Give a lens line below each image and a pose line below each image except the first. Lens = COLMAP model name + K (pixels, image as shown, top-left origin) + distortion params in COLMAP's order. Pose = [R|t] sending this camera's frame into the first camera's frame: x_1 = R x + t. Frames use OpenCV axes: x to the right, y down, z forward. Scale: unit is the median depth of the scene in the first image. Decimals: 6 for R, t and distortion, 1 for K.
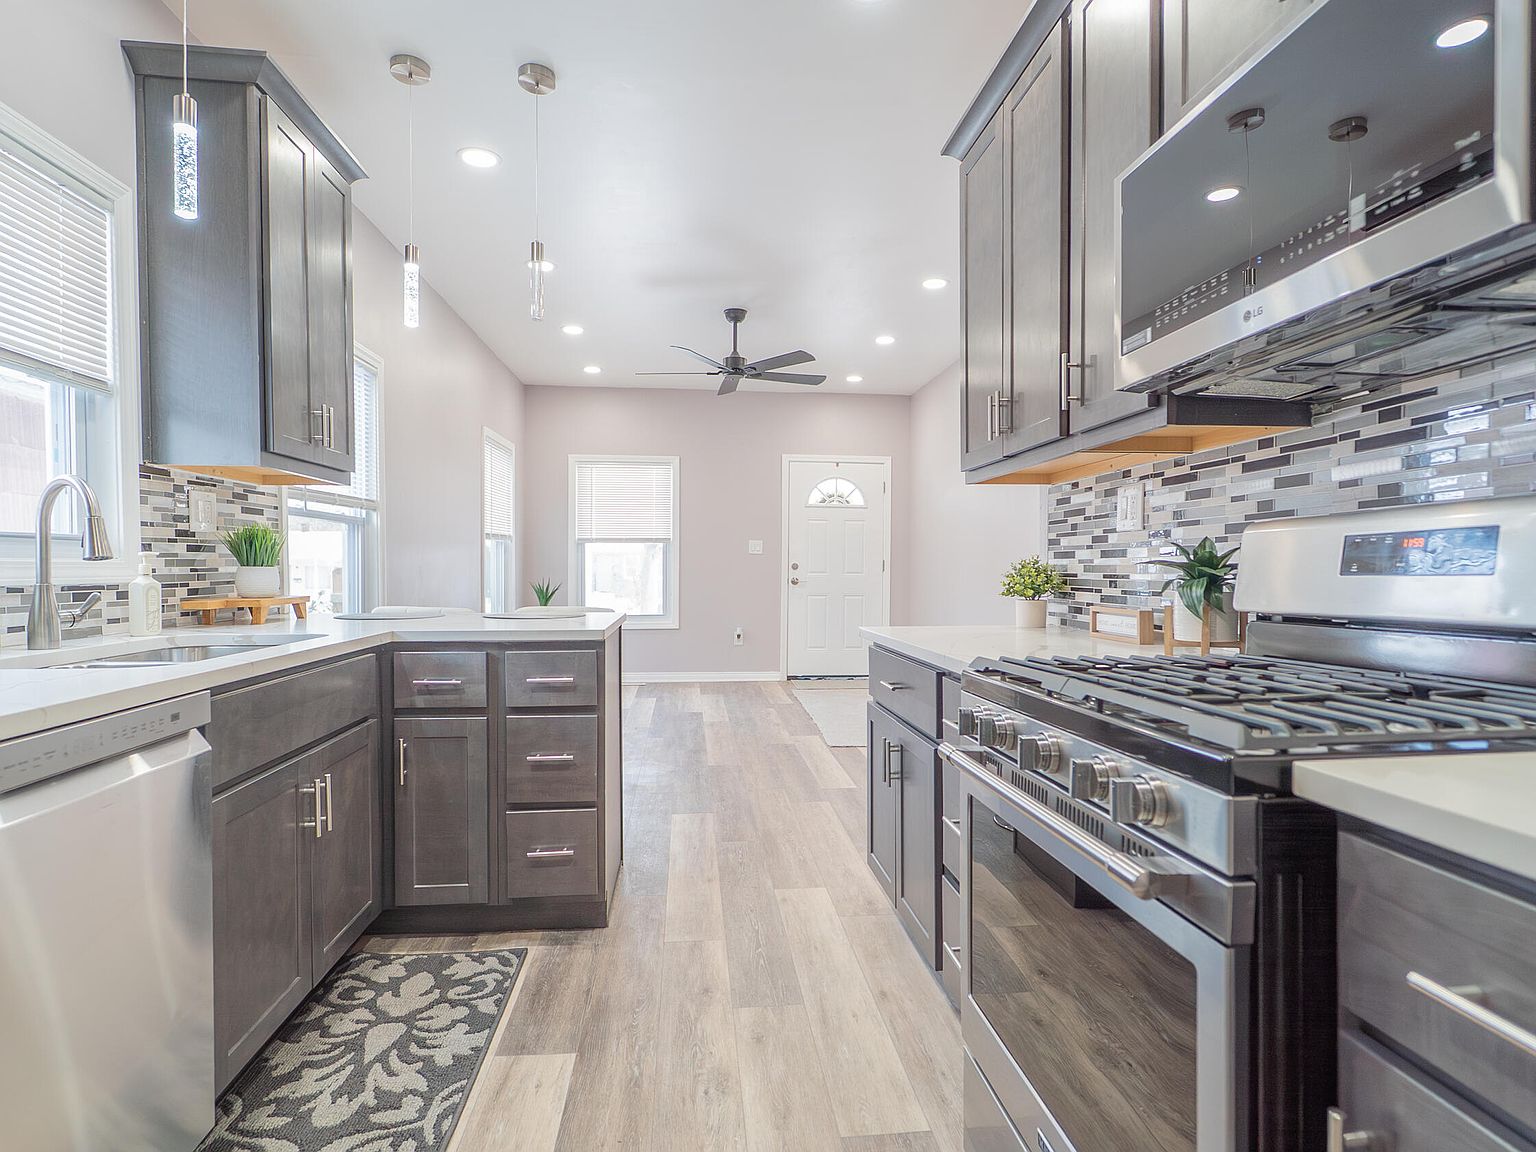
lens RADIAL K [[817.6, 0, 768.0], [0, 817.6, 576.0], [0, 0, 1]] dist [-0.000898, 0.000777]
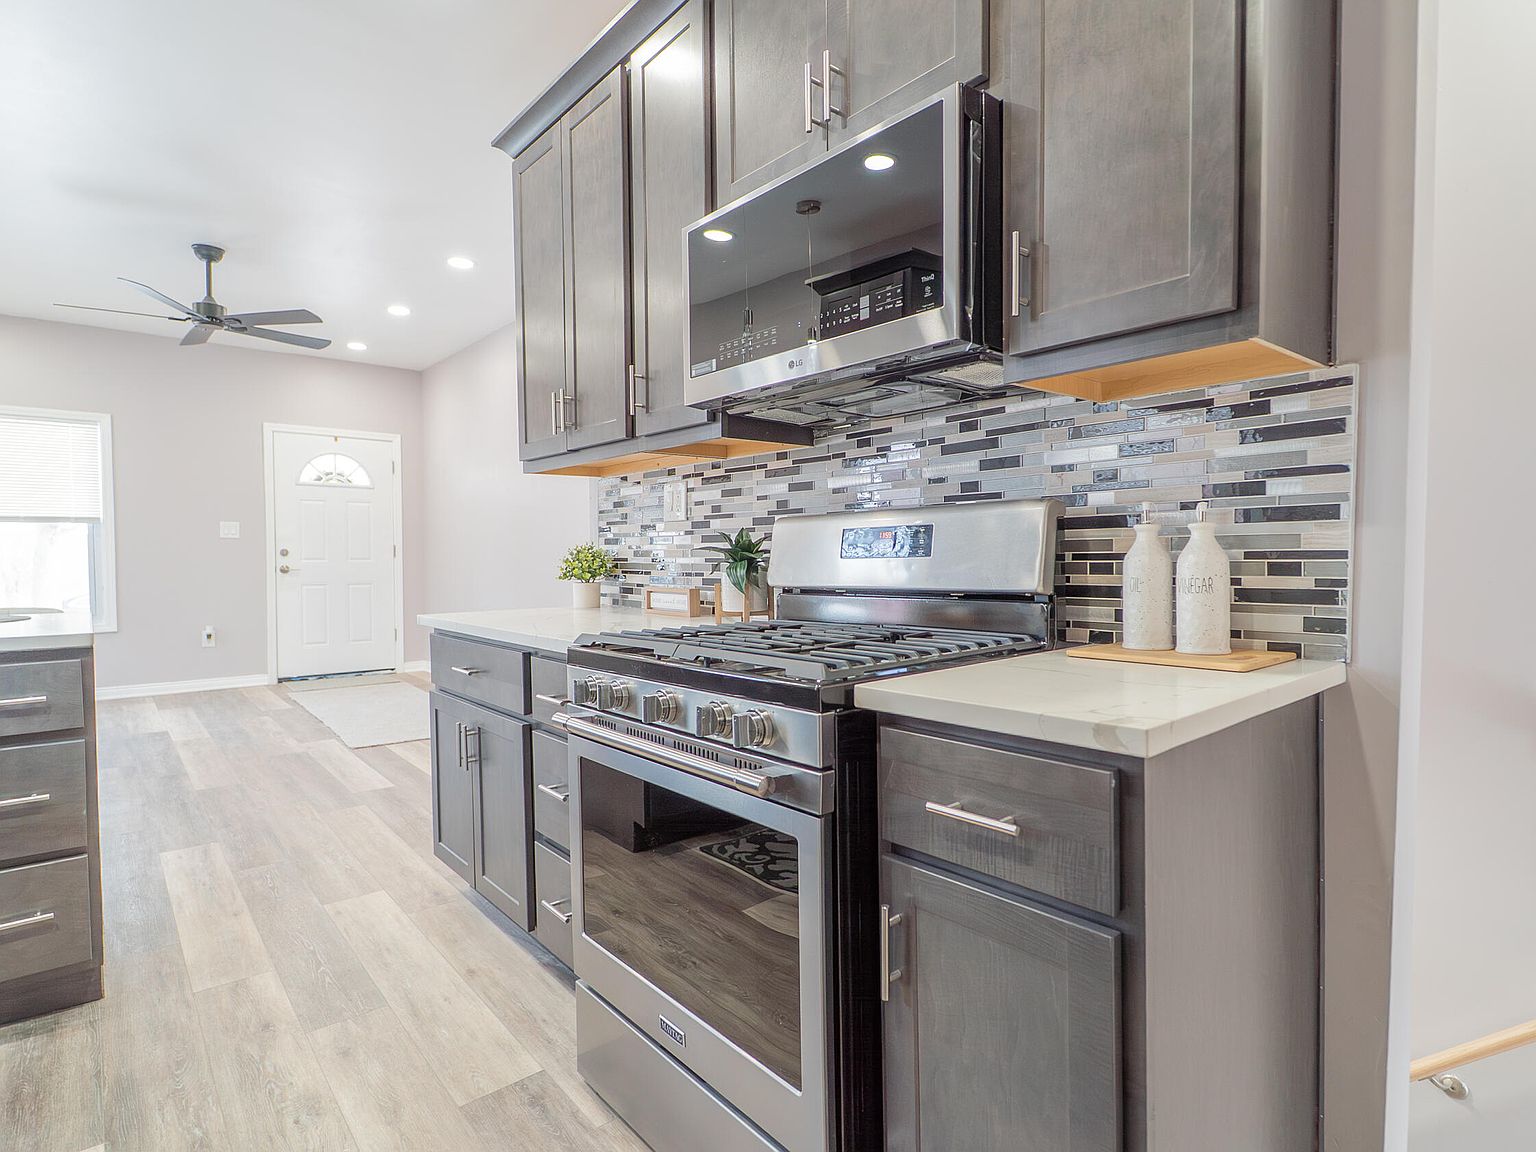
lens RADIAL K [[817.6, 0, 768.0], [0, 817.6, 576.0], [0, 0, 1]] dist [-0.000898, 0.000777]
pose [[0.829446, -0.023235, 0.558103, -0.113246], [0.012315, 0.999652, 0.023315, -0.002632], [-0.558450, -0.012466, 0.829444, -0.051517]]
